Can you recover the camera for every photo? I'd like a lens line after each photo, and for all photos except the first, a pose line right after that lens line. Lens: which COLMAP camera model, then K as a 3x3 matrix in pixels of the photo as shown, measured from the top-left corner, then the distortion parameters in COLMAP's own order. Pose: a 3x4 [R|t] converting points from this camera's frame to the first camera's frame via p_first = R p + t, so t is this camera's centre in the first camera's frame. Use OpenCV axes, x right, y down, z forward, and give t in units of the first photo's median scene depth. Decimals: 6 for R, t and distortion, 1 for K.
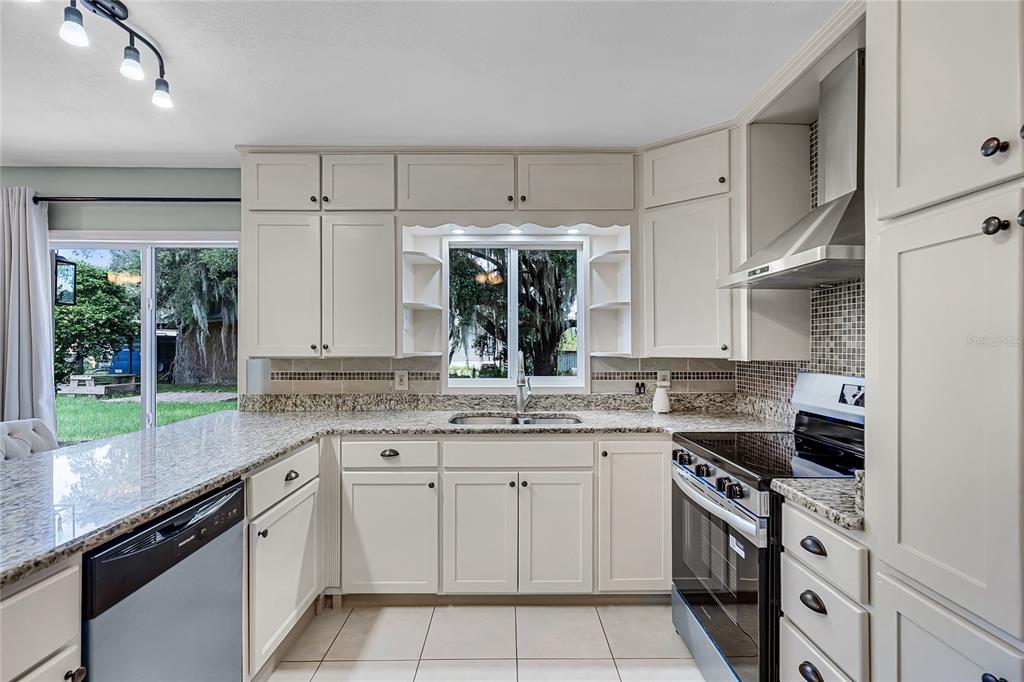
lens RADIAL K [[468.8, 0, 516.2], [0, 468.8, 346.4], [0, 0, 1]] dist [-0.003973, -0.000251]
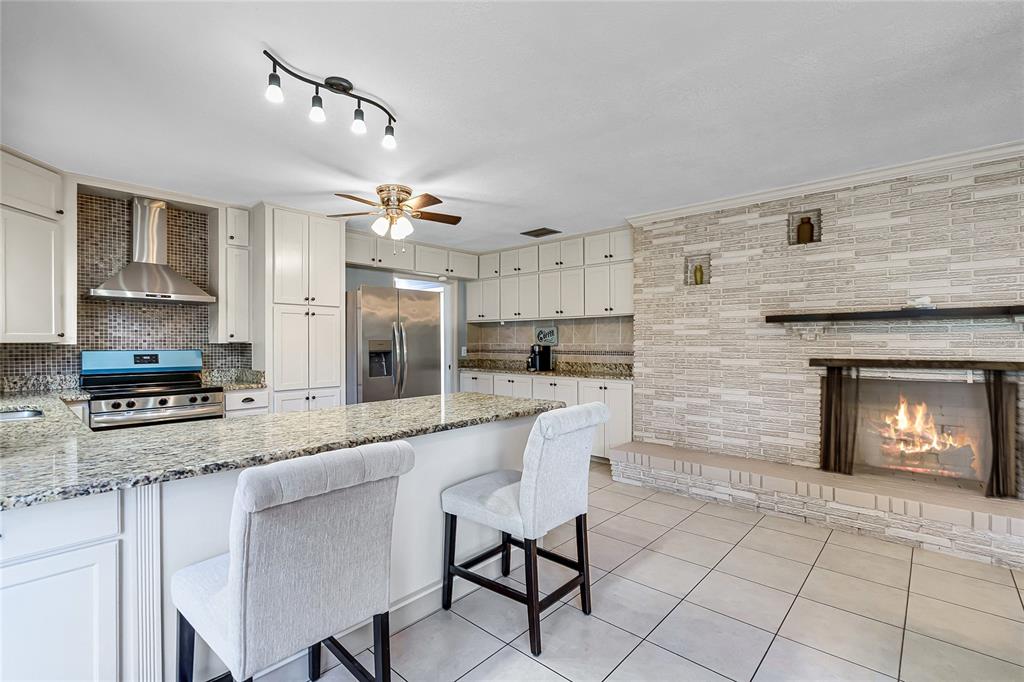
lens RADIAL K [[465.3, 0, 512.0], [0, 465.3, 341.0], [0, 0, 1]] dist [-0.000130, -0.000098]
pose [[-0.728527, 0.000498, 0.685017, -1.269644], [-0.000114, 1.000000, -0.000848, 0.018364], [-0.685017, -0.000696, -0.728527, 0.952995]]
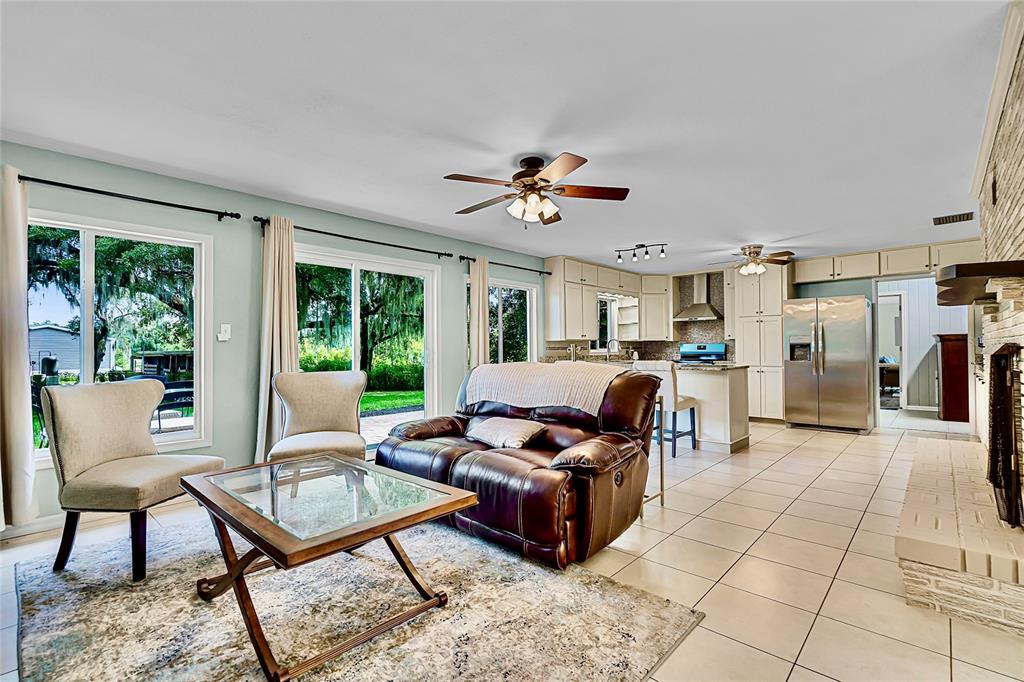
lens RADIAL K [[477.7, 0, 512.9], [0, 477.7, 344.6], [0, 0, 1]] dist [-0.000525, -0.000083]
pose [[0.686006, 0.001043, 0.727595, -2.596280], [0.005600, 0.999962, -0.006714, 0.065260], [-0.727574, 0.008681, 0.685974, -0.548088]]
